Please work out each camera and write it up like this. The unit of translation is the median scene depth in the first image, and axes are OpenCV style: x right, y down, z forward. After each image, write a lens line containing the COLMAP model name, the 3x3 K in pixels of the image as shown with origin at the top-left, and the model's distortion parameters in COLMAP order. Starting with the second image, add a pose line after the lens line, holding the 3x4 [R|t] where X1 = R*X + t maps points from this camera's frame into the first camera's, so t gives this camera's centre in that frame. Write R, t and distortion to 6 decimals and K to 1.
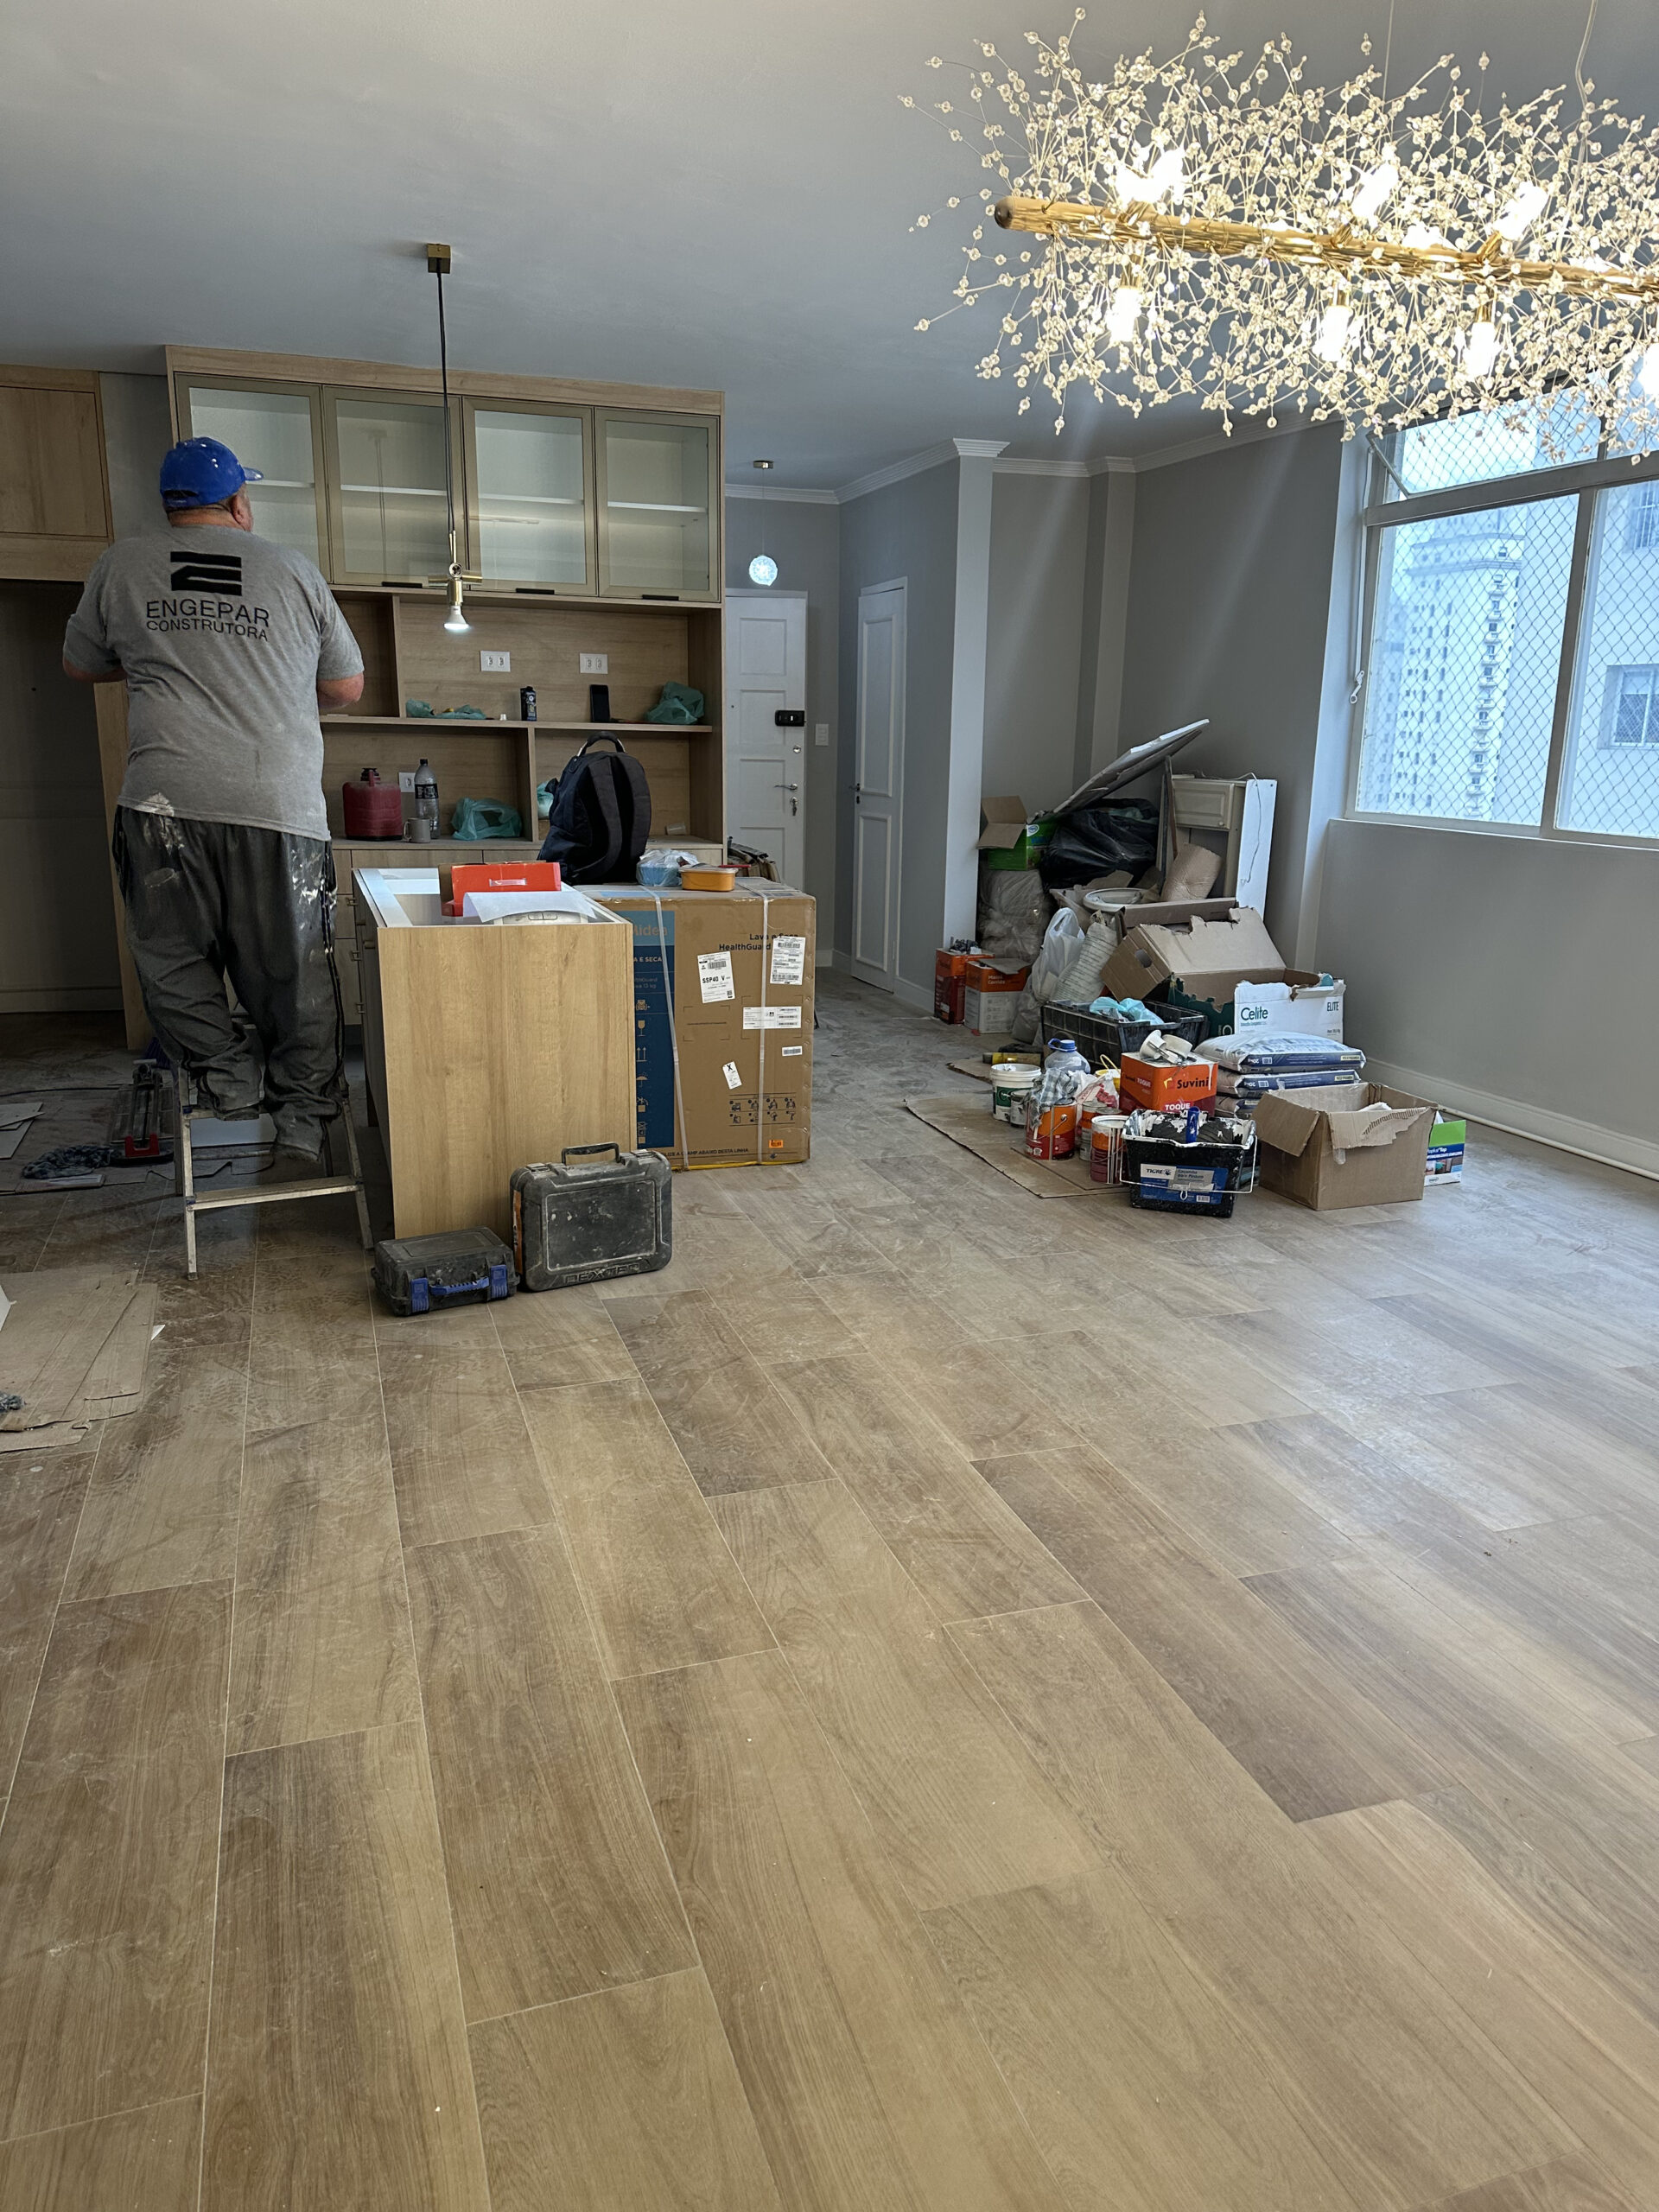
lens RADIAL K [[1536.7, 0, 826.1], [0, 1536.7, 1102.6], [0, 0, 1]] dist [0.115419, -0.133879]
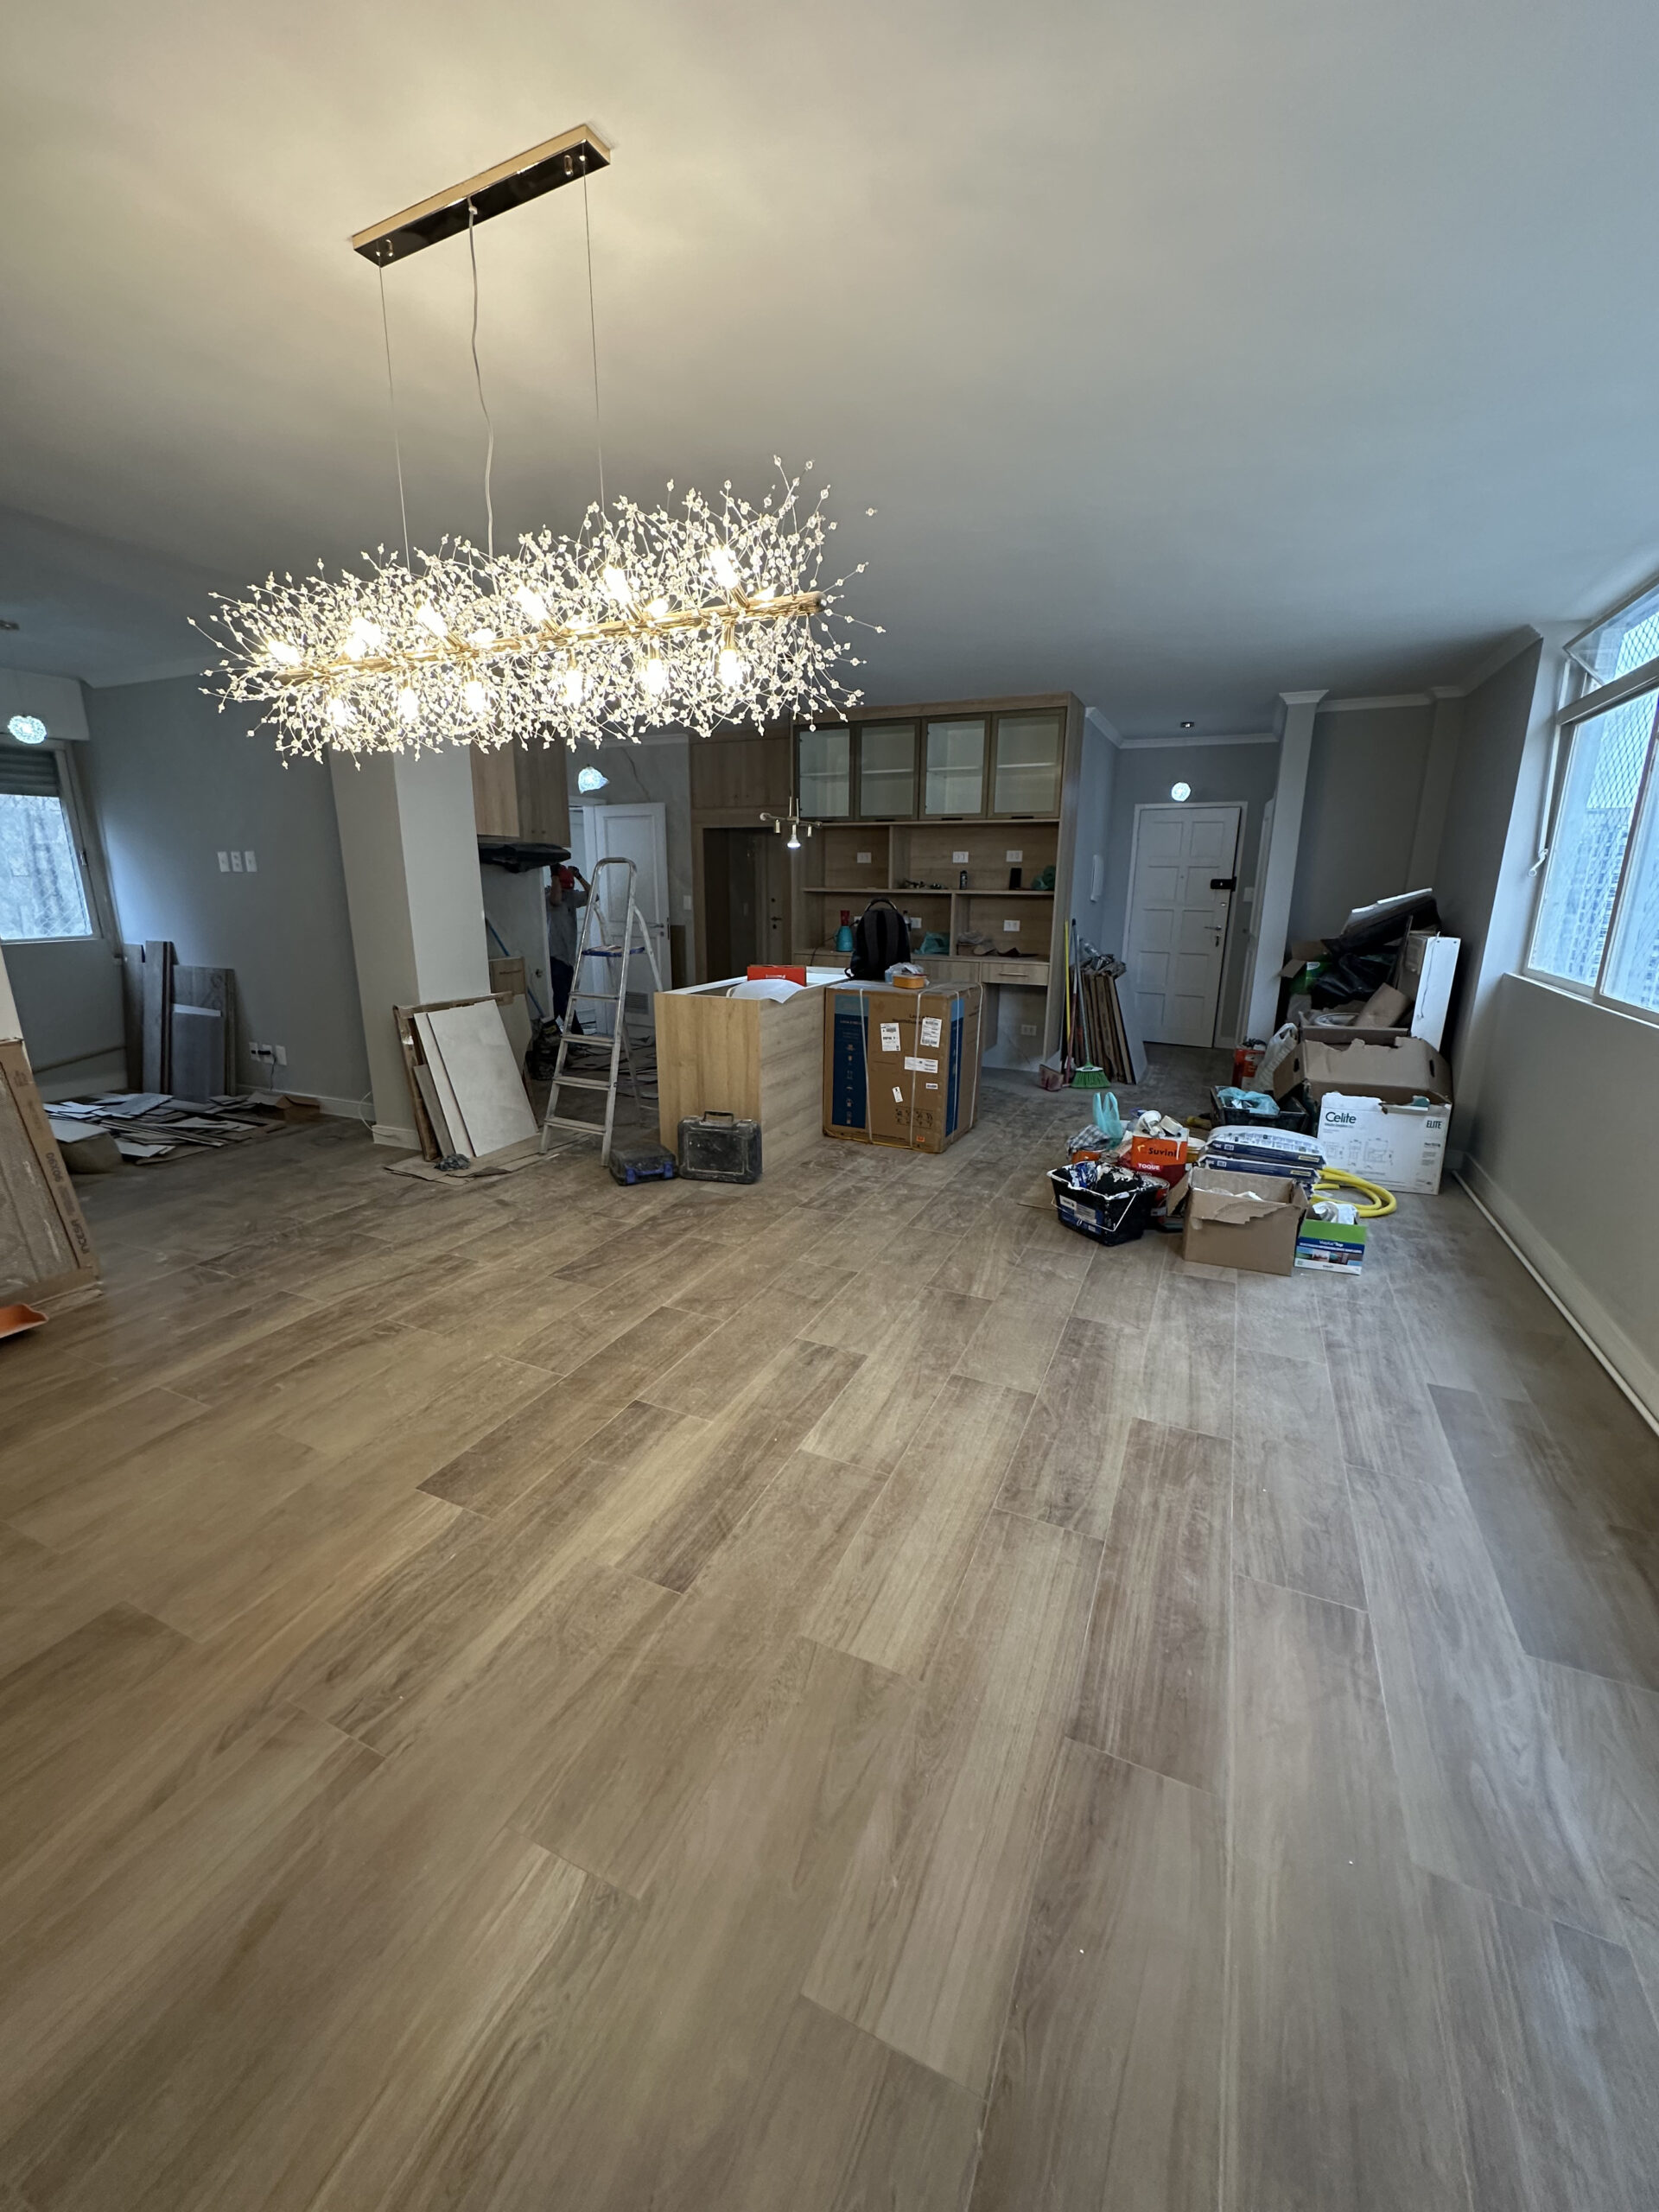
lens RADIAL K [[878.1, 0, 827.8], [0, 878.1, 1100.0], [0, 0, 1]] dist [0.000860, 0.000344]
pose [[0.731486, 0.157476, -0.663422, 0.666752], [-0.157489, 0.985677, 0.060322, -0.073355], [0.663419, 0.060357, 0.745810, 0.266523]]
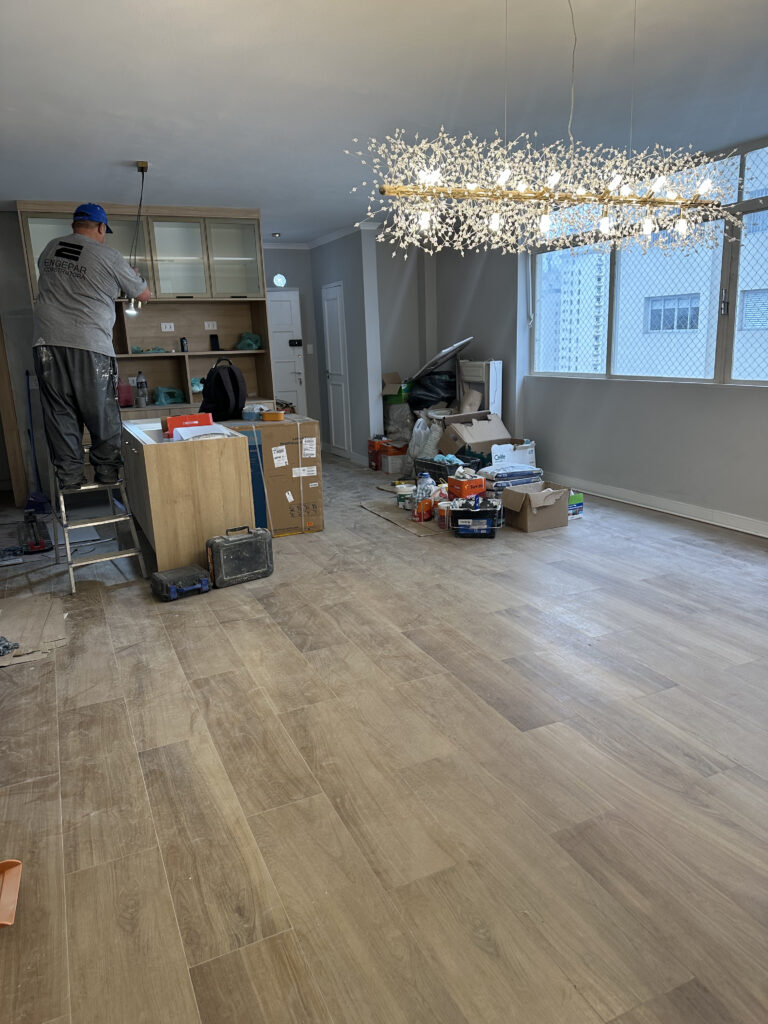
lens RADIAL K [[711.4, 0, 382.4], [0, 711.4, 510.4], [0, 0, 1]] dist [0.115419, -0.133879]
pose [[0.993003, -0.075241, 0.091020, -0.024787], [0.075428, 0.997150, 0.001387, 0.016508], [-0.090865, 0.005488, 0.995848, -0.156443]]
